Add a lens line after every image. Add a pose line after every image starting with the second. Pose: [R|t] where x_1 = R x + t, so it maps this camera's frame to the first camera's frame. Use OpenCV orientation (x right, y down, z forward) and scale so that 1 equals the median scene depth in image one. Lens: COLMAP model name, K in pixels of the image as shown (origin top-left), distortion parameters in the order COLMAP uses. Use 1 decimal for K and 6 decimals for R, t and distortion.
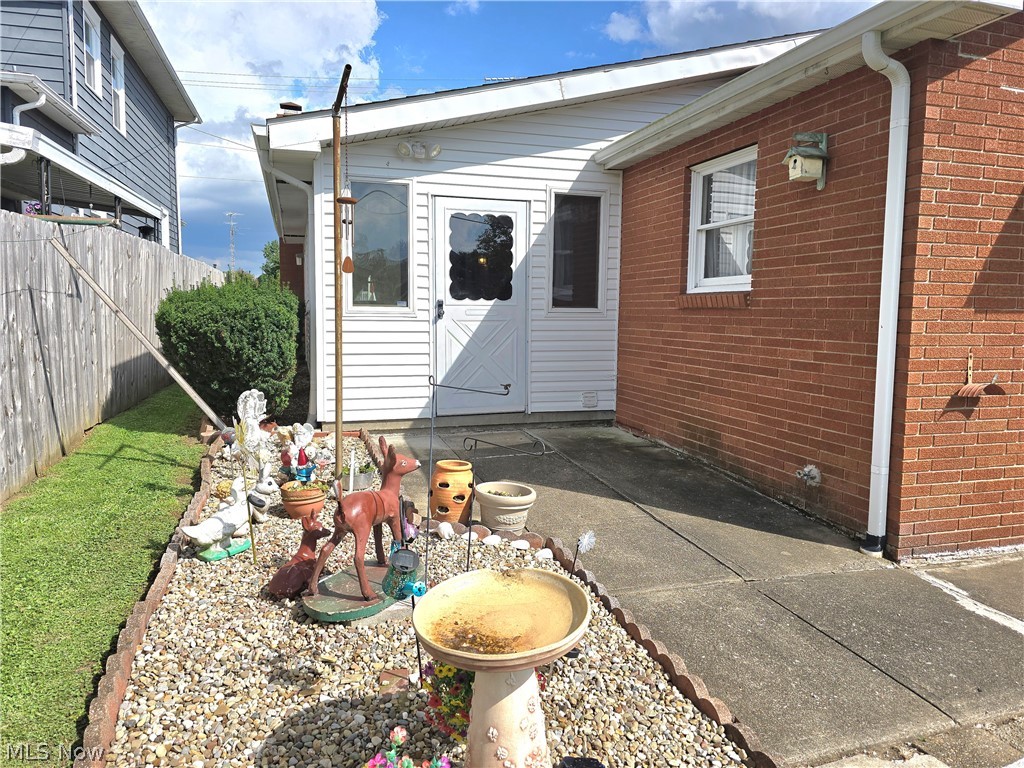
lens RADIAL K [[693.6, 0, 512.0], [0, 693.6, 384.0], [0, 0, 1]] dist [0.007039, 0.001018]
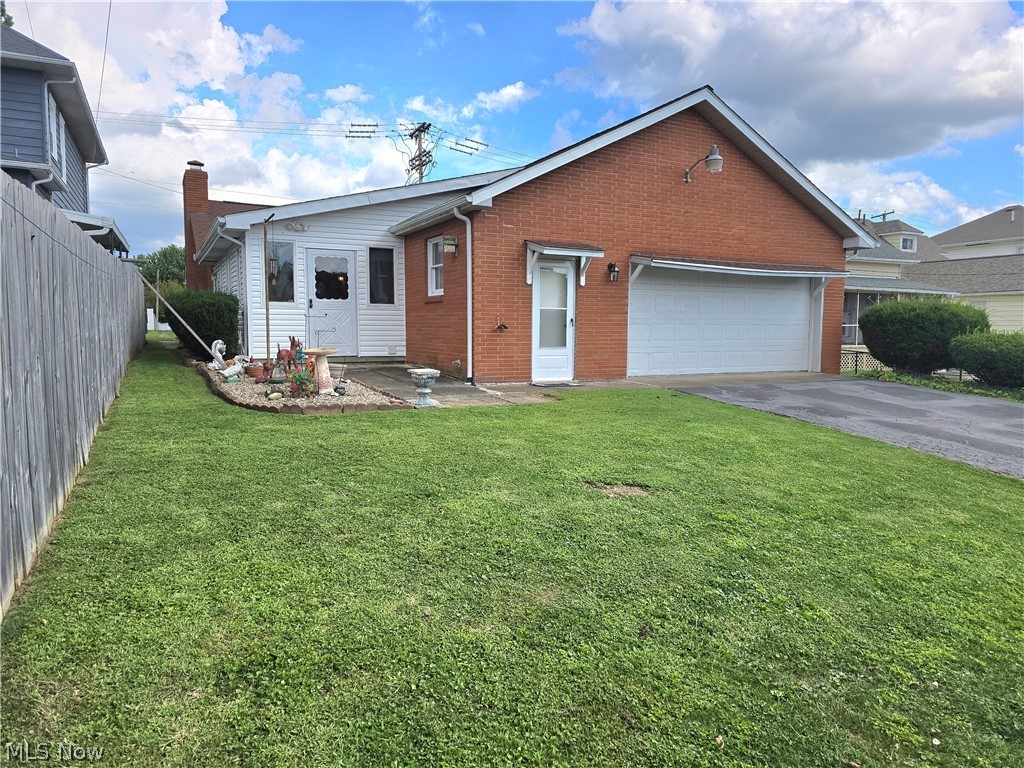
lens RADIAL K [[674.9, 0, 540.4], [0, 674.9, 382.7], [0, 0, 1]] dist [0.003038, 0.000914]
pose [[0.976895, -0.022986, 0.212478, 0.123373], [0.026713, 0.999535, -0.014684, 0.164964], [-0.212042, 0.020021, 0.977055, -1.033803]]
